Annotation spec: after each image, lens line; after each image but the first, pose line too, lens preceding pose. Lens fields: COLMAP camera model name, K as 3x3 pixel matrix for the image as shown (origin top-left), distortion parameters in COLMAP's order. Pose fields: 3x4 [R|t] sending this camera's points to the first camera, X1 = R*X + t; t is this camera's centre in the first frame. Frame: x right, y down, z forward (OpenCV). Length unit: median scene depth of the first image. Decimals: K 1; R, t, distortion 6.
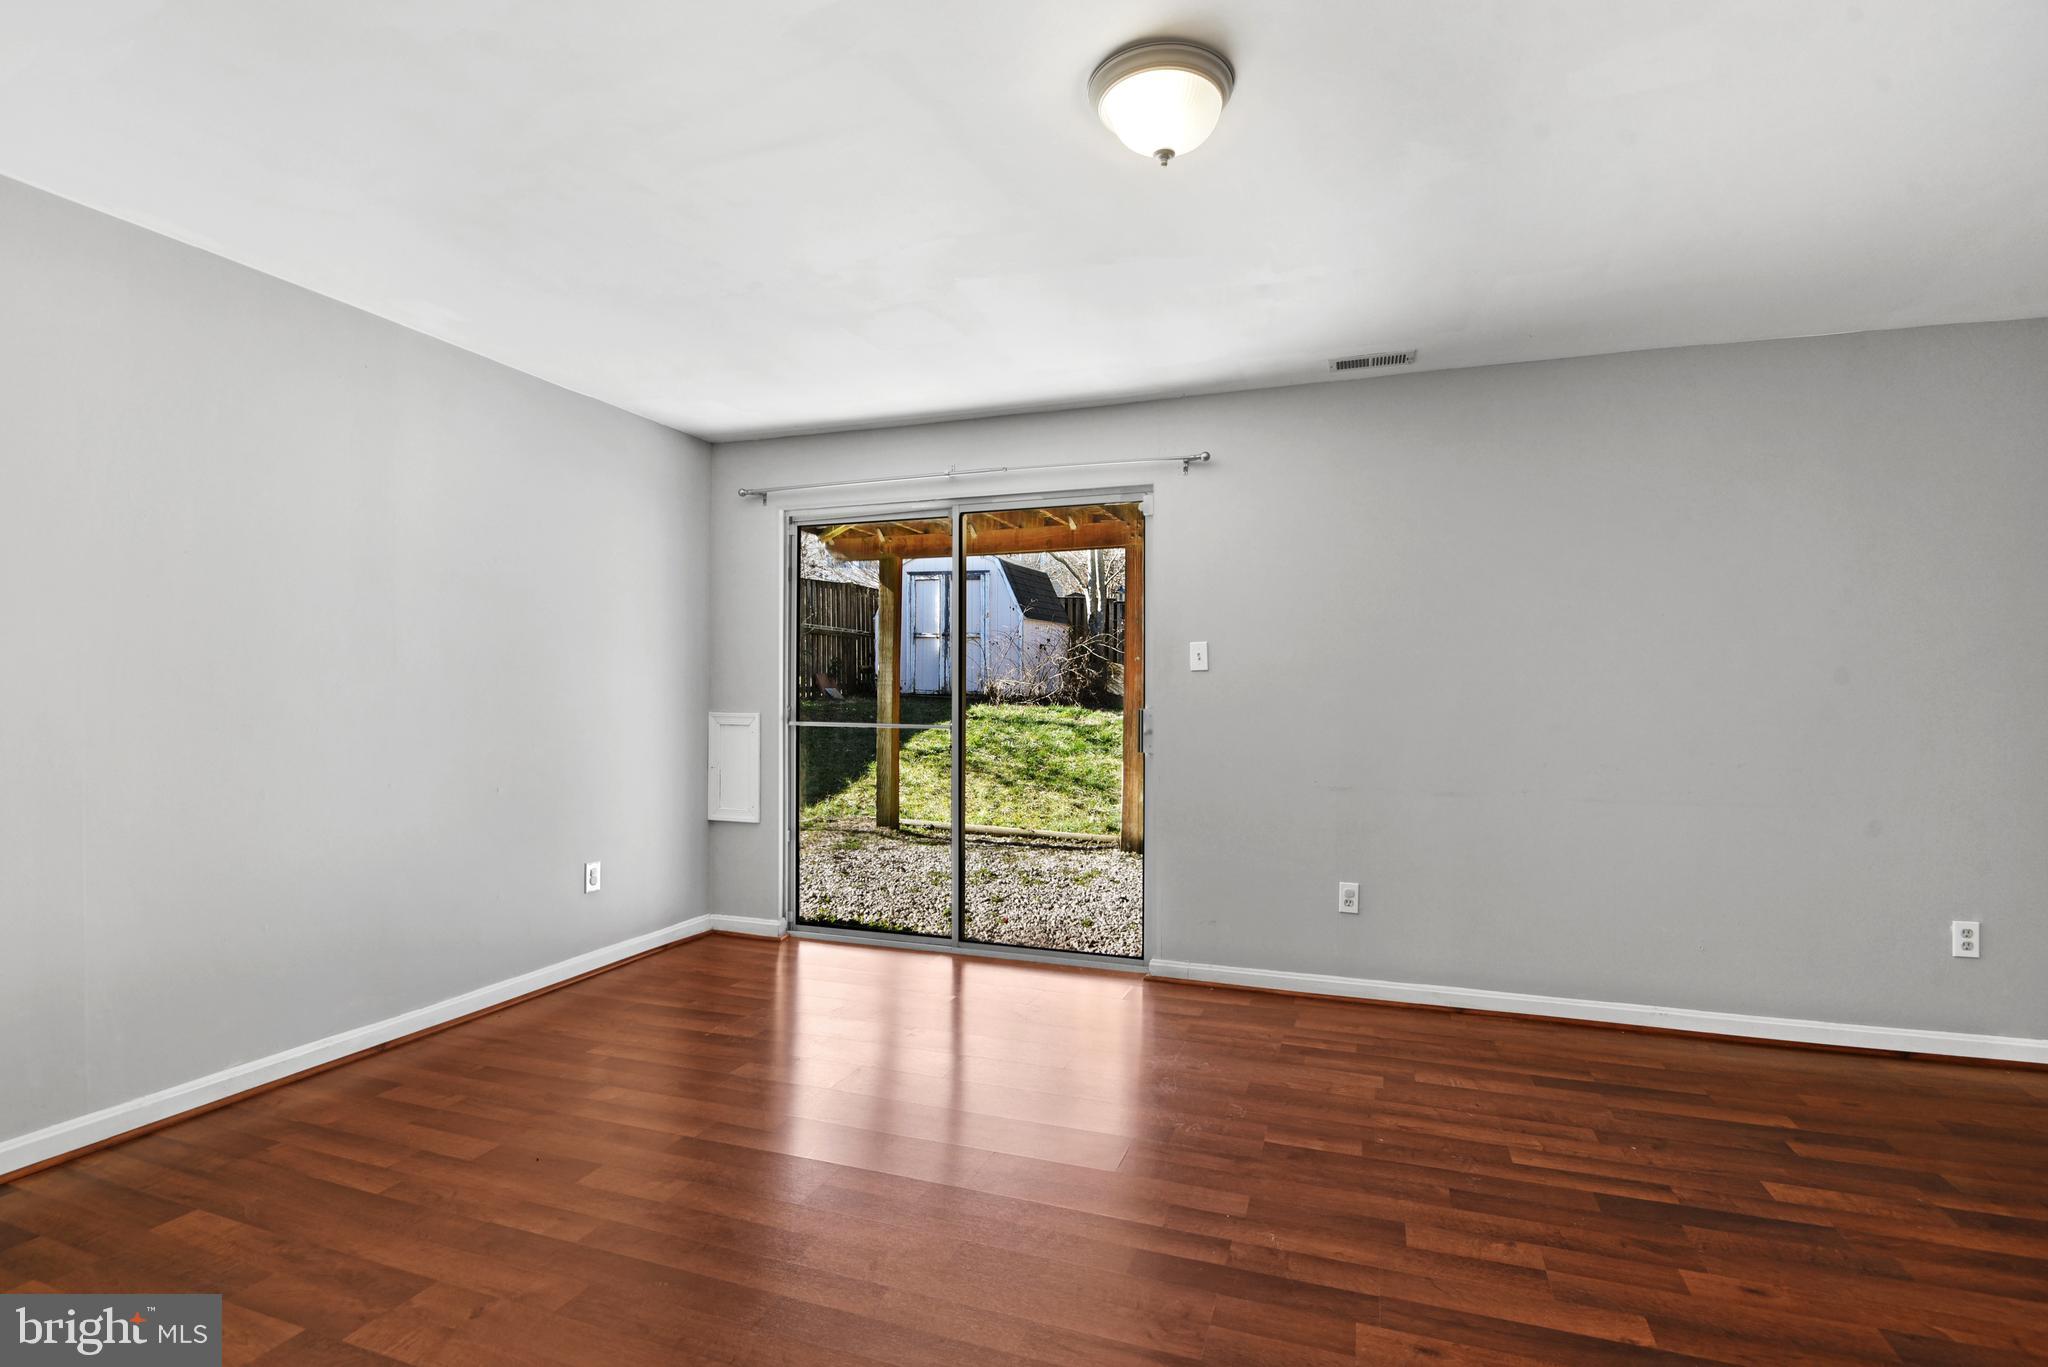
lens RADIAL K [[969.7, 0, 1019.9], [0, 969.7, 700.6], [0, 0, 1]] dist [-0.003773, -0.003611]
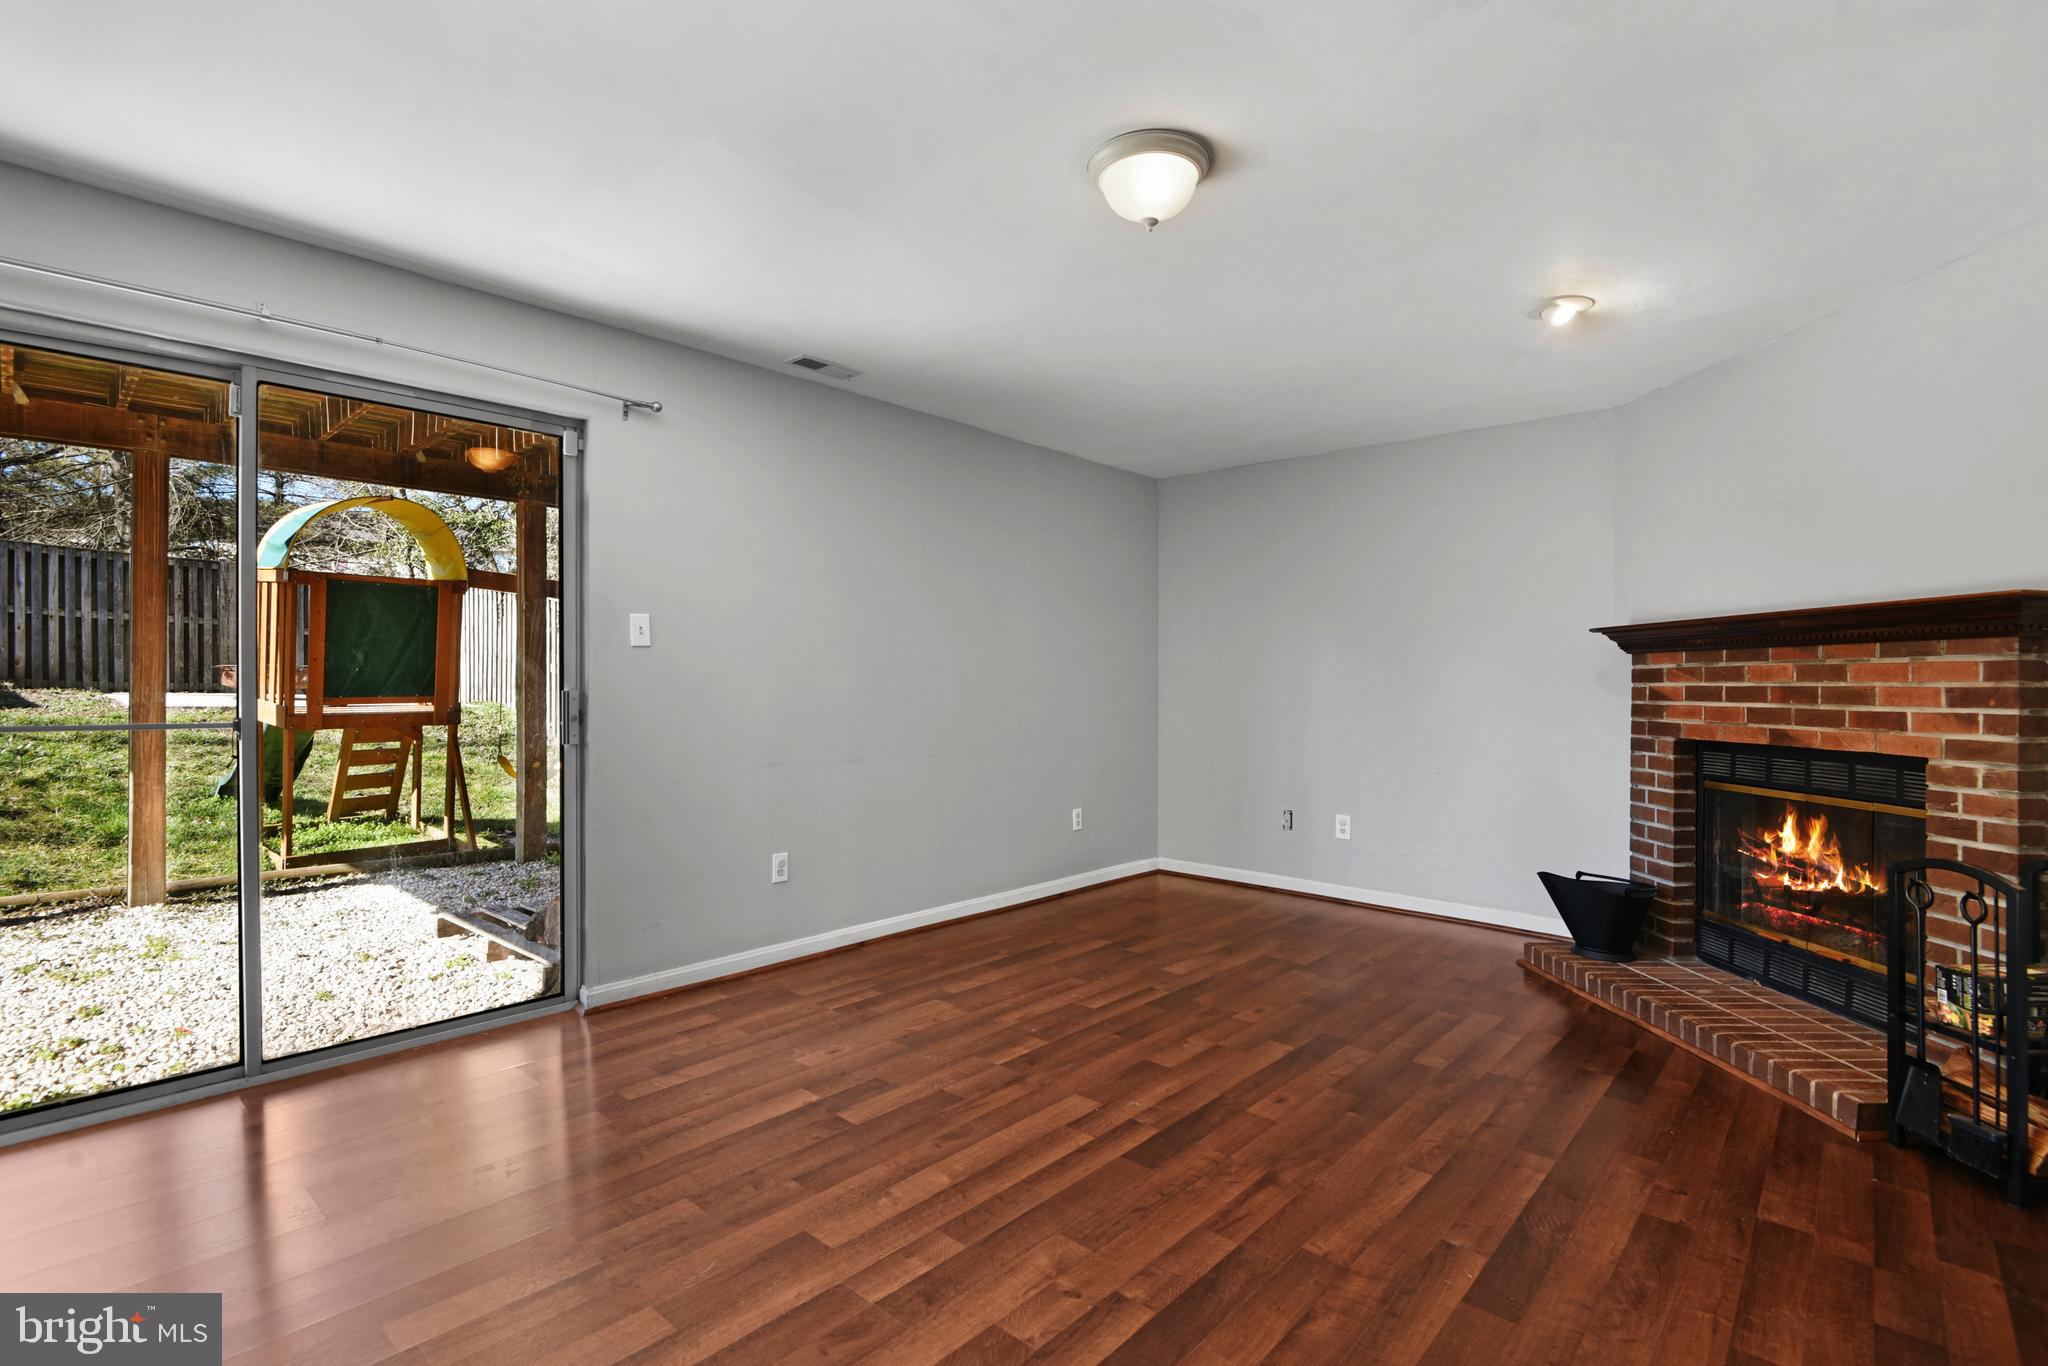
lens RADIAL K [[969.7, 0, 1008.3], [0, 969.7, 691.7], [0, 0, 1]] dist [-0.003773, -0.003611]
pose [[0.385998, -0.011570, 0.922427, -0.550340], [0.001303, 0.999927, 0.011997, 0.000470], [-0.922499, -0.003429, 0.385985, 0.380307]]
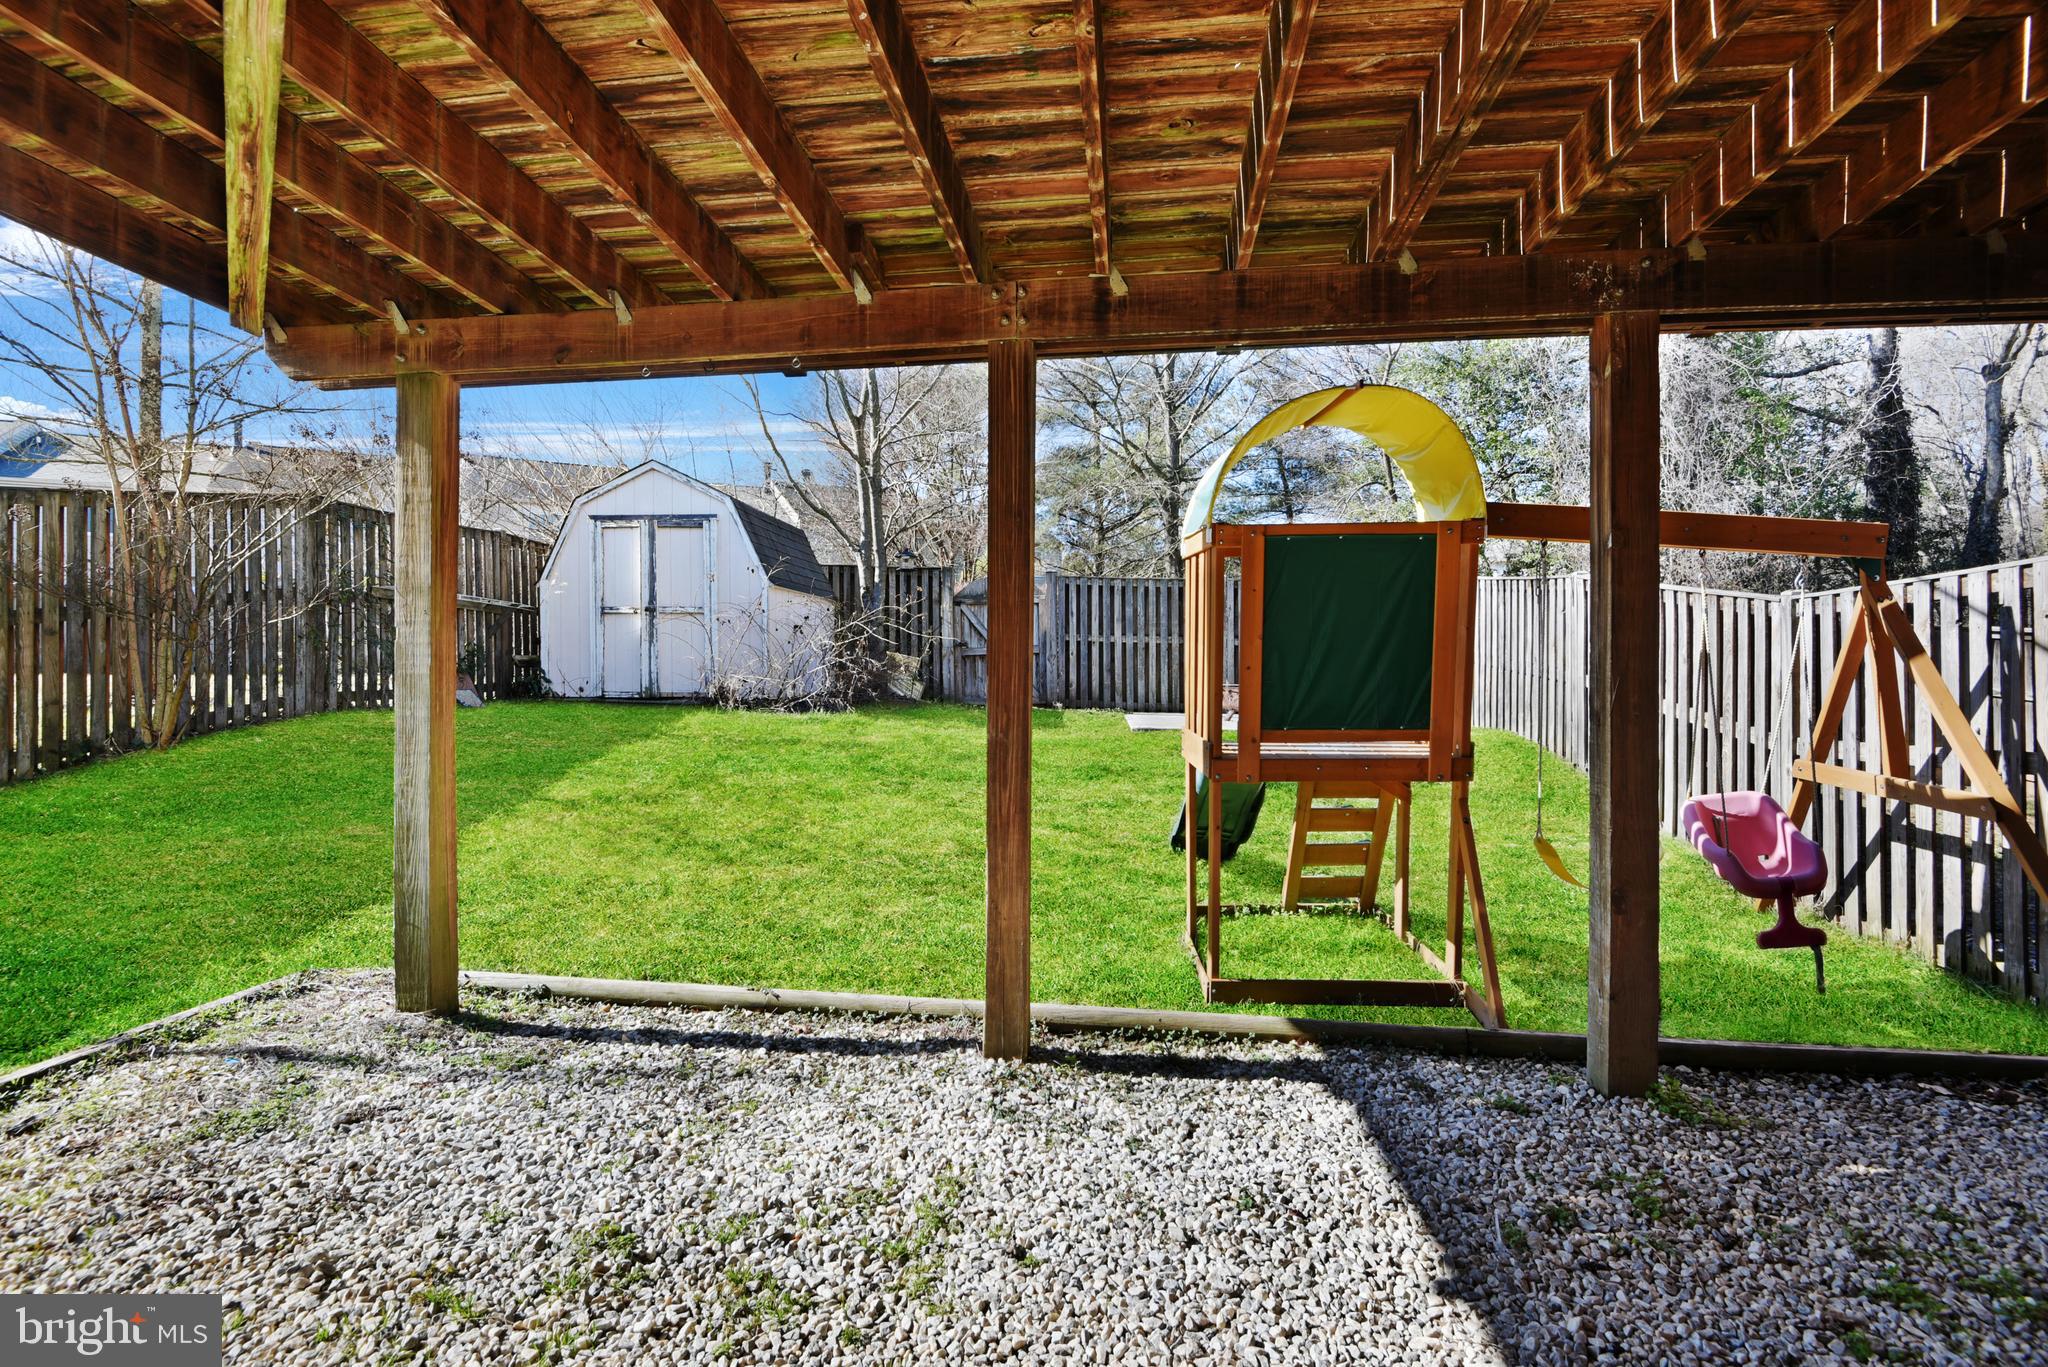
lens RADIAL K [[969.7, 0, 1009.8], [0, 969.7, 701.8], [0, 0, 1]] dist [-0.003773, -0.003611]
pose [[0.972056, -0.010279, 0.234524, 0.031107], [0.010631, 0.999943, -0.000236, -0.002623], [-0.234509, 0.002722, 0.972110, 1.175291]]
